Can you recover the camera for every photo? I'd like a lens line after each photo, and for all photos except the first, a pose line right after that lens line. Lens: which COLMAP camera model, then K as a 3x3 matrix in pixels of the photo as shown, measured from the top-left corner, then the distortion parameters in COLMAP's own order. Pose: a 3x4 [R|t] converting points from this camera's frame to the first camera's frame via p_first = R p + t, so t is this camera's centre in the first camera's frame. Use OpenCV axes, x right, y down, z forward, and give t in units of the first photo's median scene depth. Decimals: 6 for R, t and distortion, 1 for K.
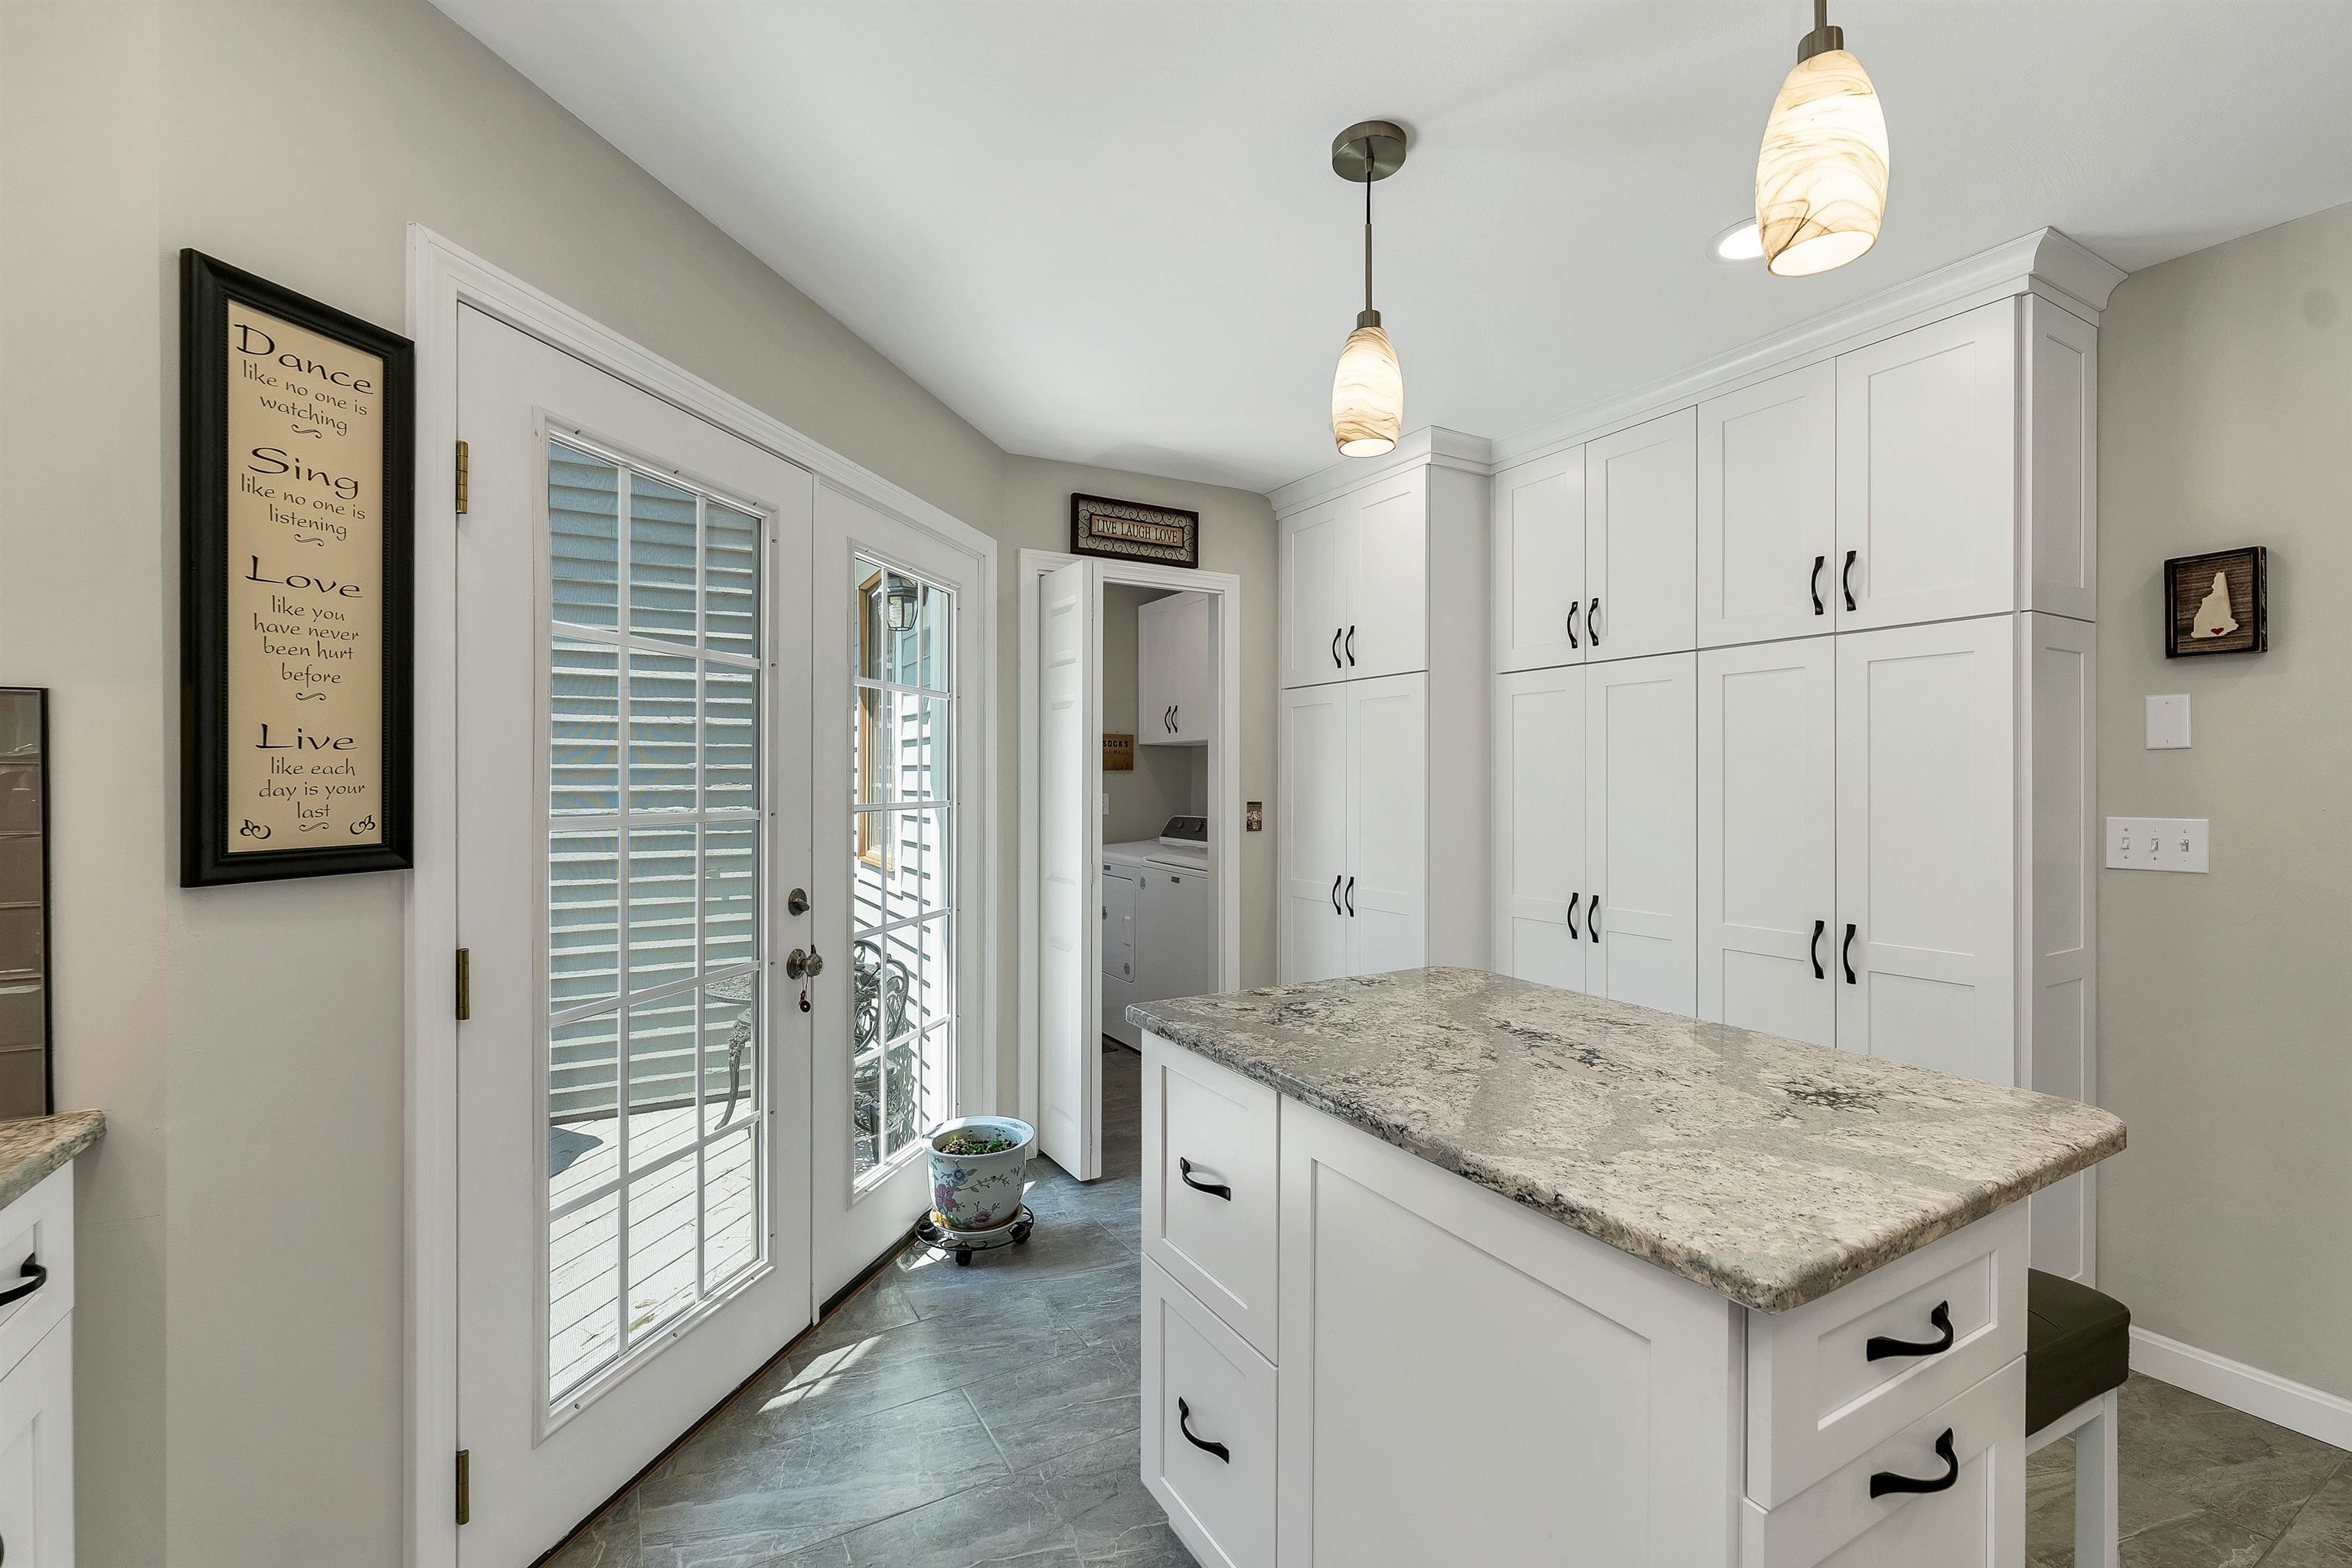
lens RADIAL K [[1013.0, 0, 1188.8], [0, 1013.0, 783.5], [0, 0, 1]] dist [0.001962, 0.000210]
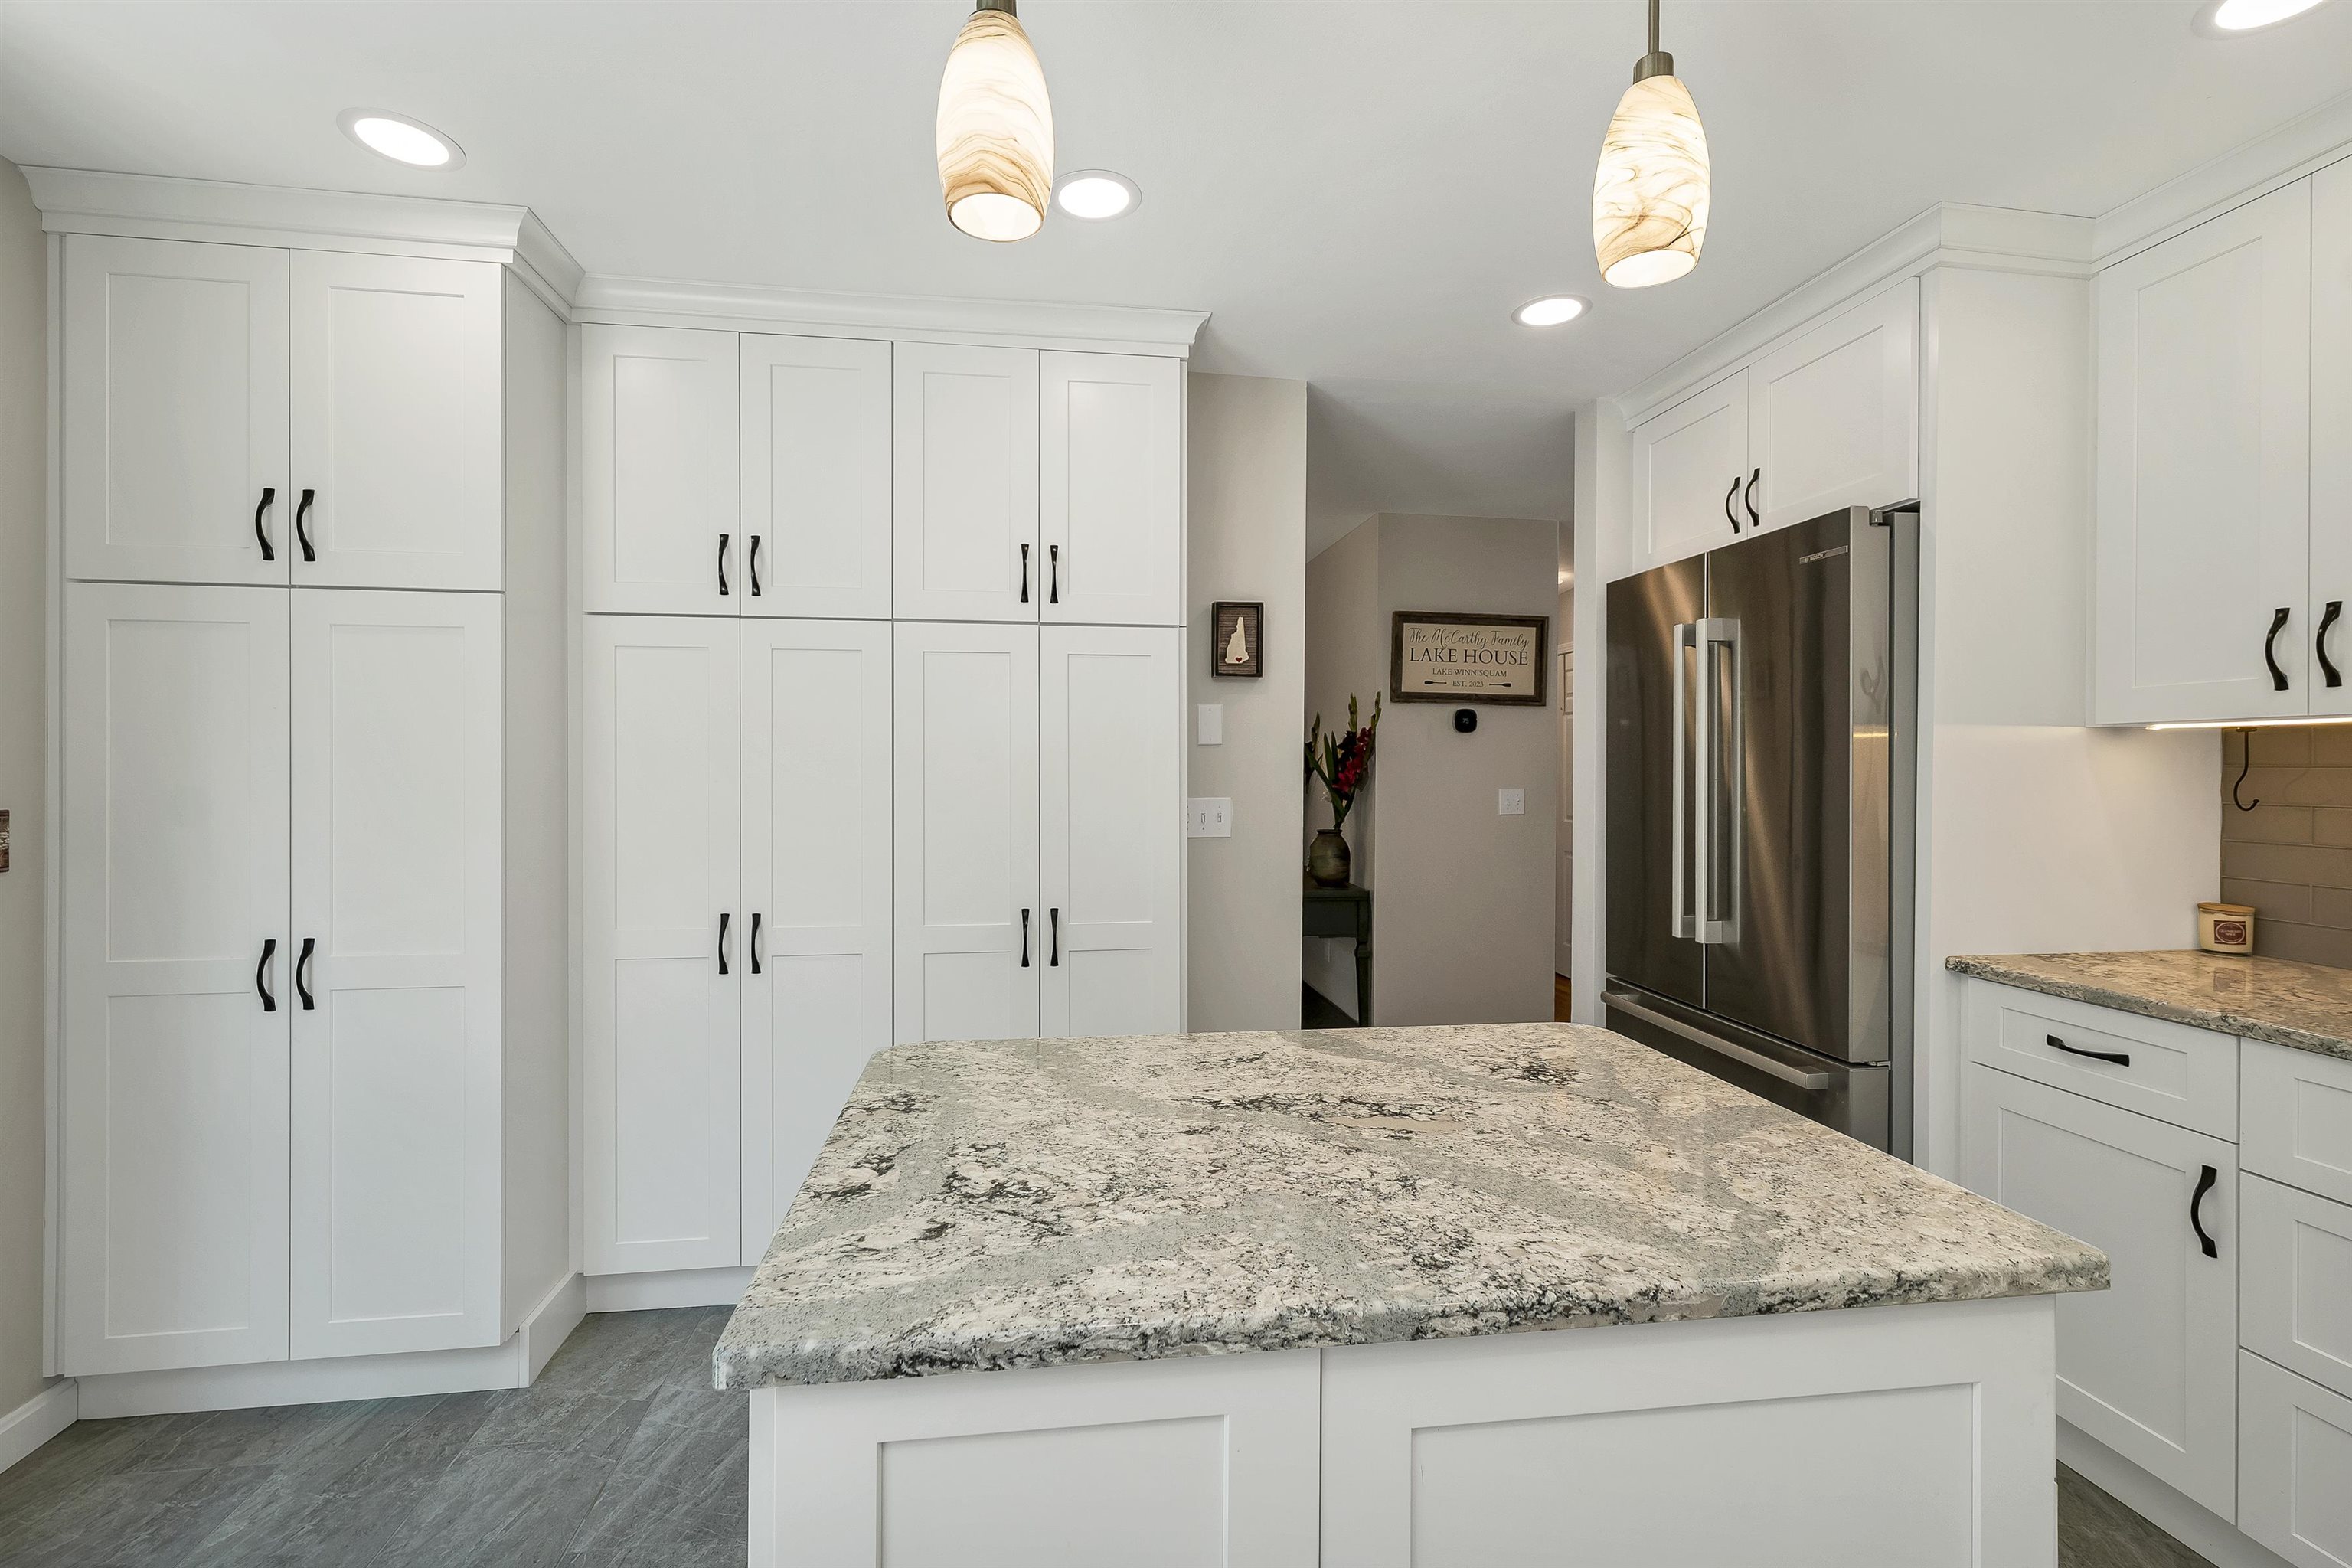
lens RADIAL K [[1013.0, 0, 1188.8], [0, 1013.0, 783.5], [0, 0, 1]] dist [0.001962, 0.000210]
pose [[0.380499, -0.014797, 0.924663, -0.434221], [-0.001121, 0.999864, 0.016462, -0.008414], [-0.924781, -0.007300, 0.380430, 0.848713]]
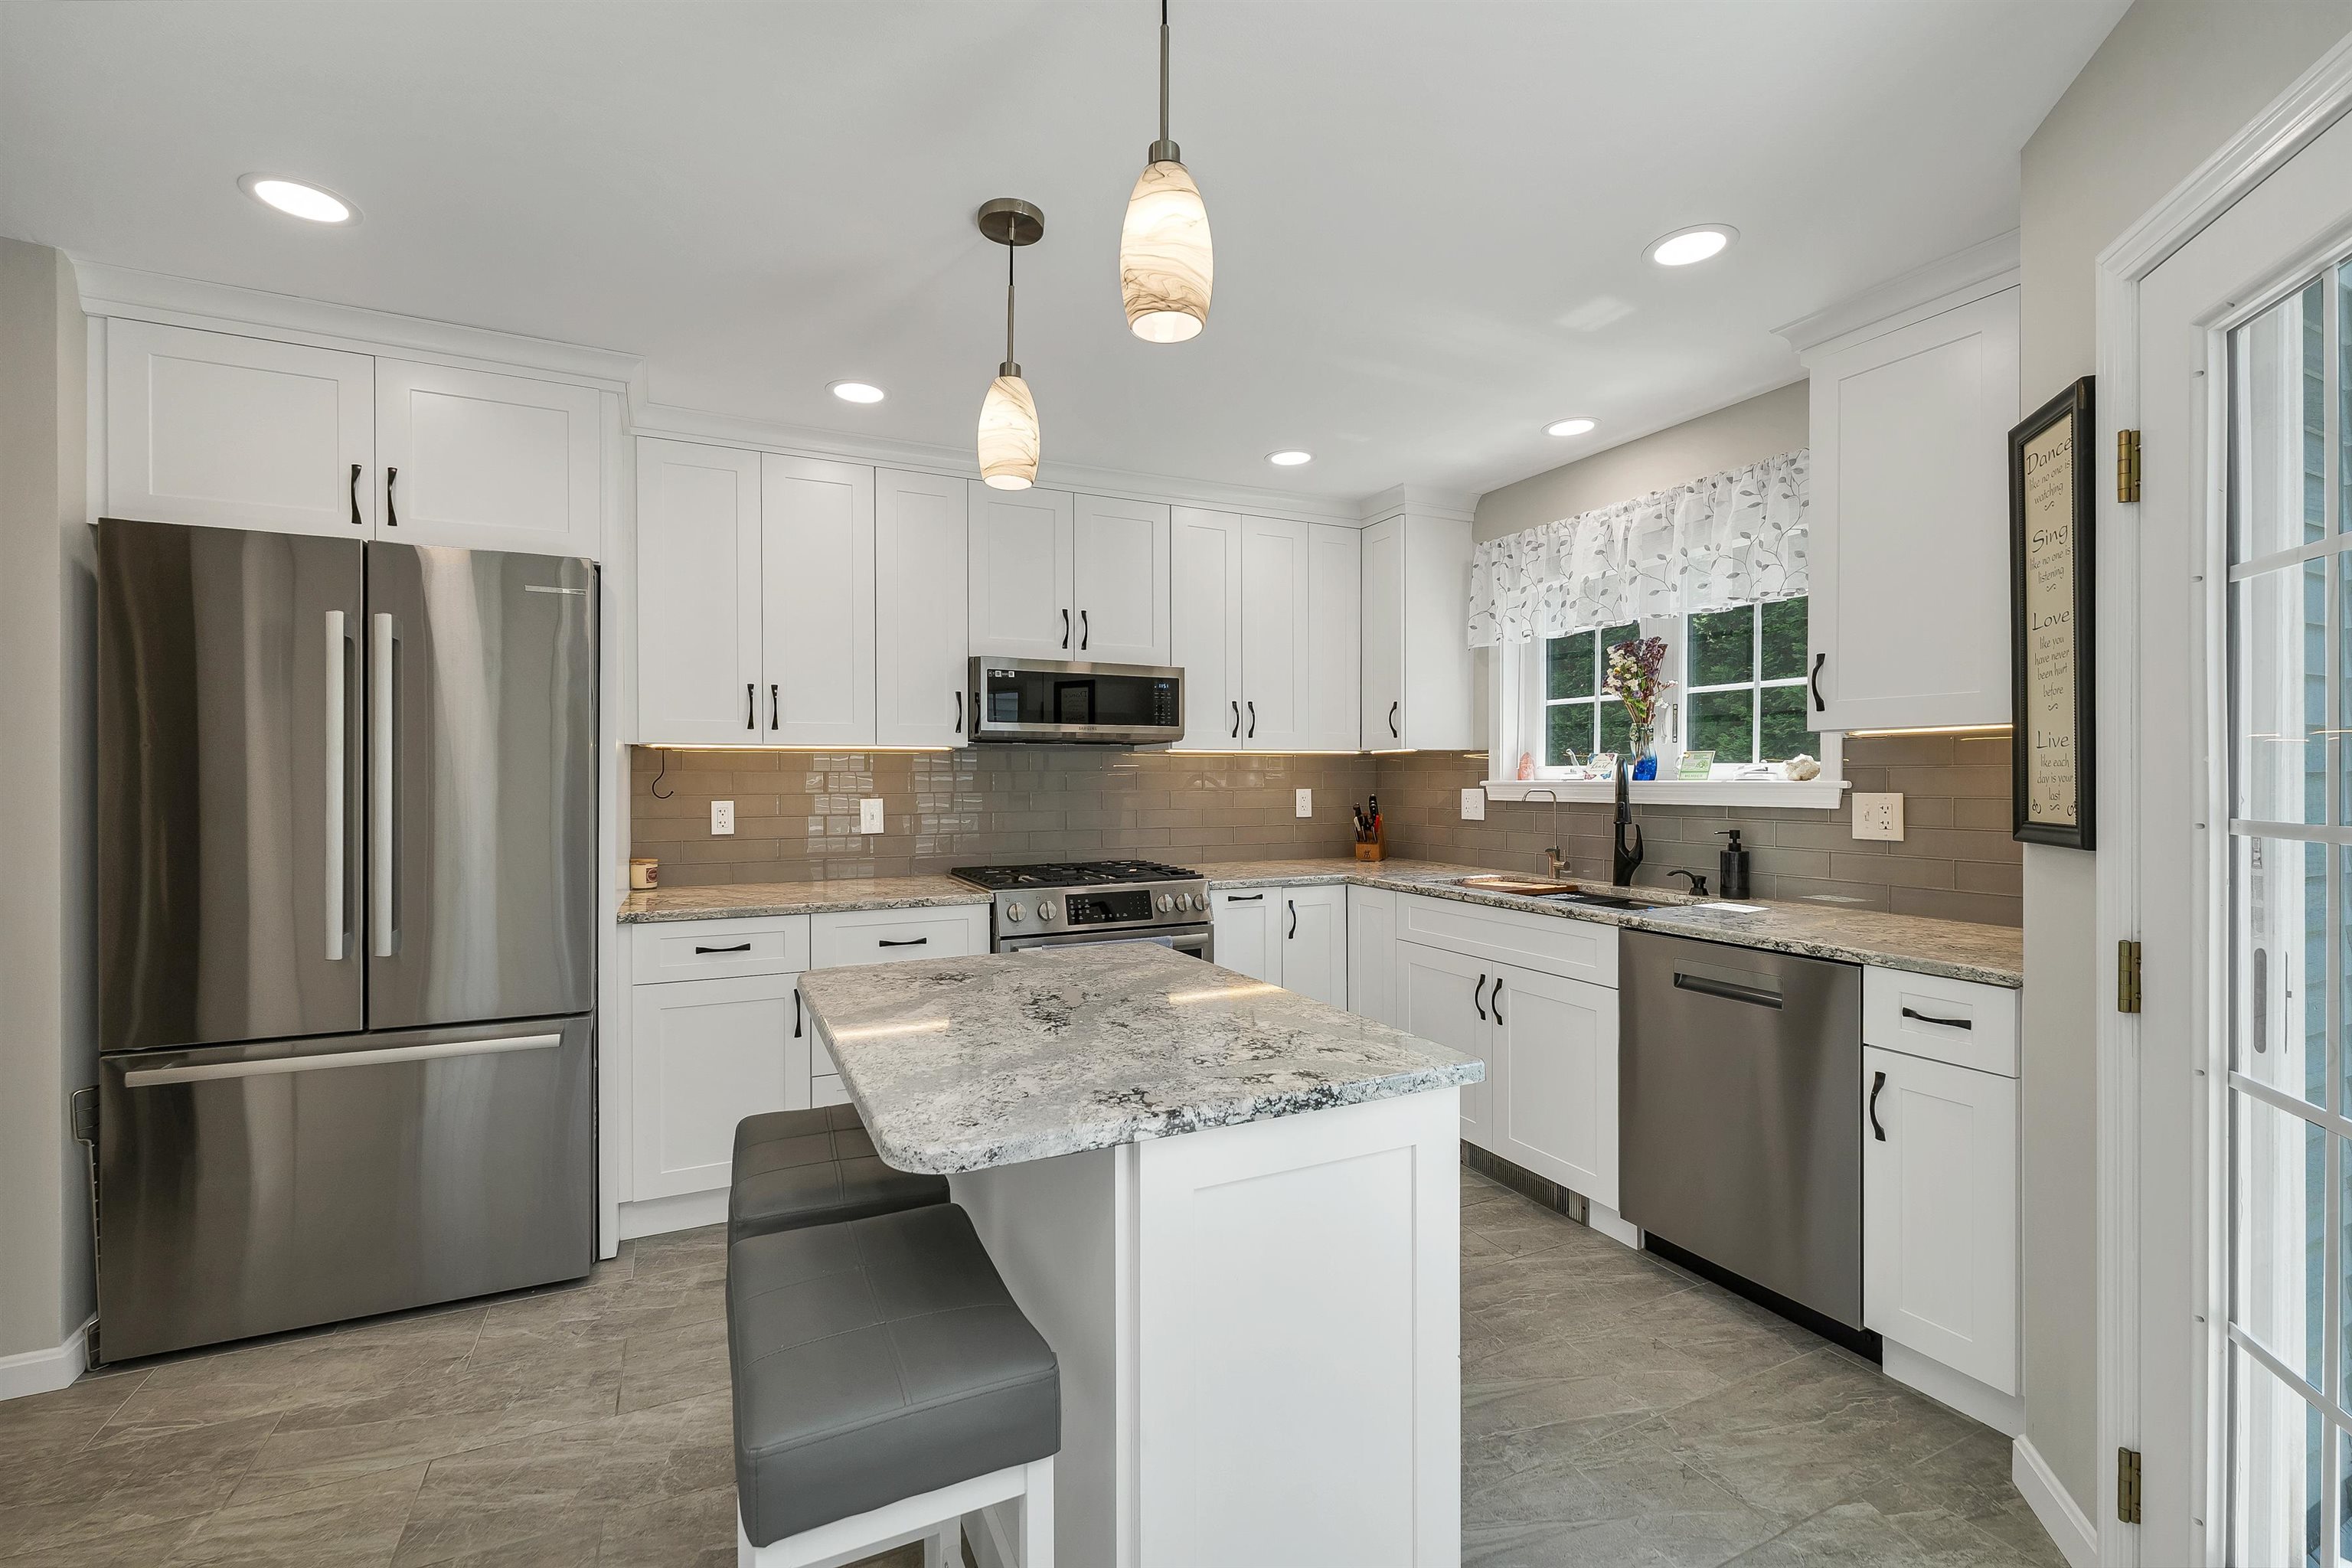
lens RADIAL K [[1013.0, 0, 1188.8], [0, 1013.0, 783.5], [0, 0, 1]] dist [0.001962, 0.000210]
pose [[-0.997892, -0.003628, 0.064800, 0.143579], [-0.003272, 0.999979, 0.005597, 0.007787], [-0.064819, 0.005373, -0.997883, 2.214002]]
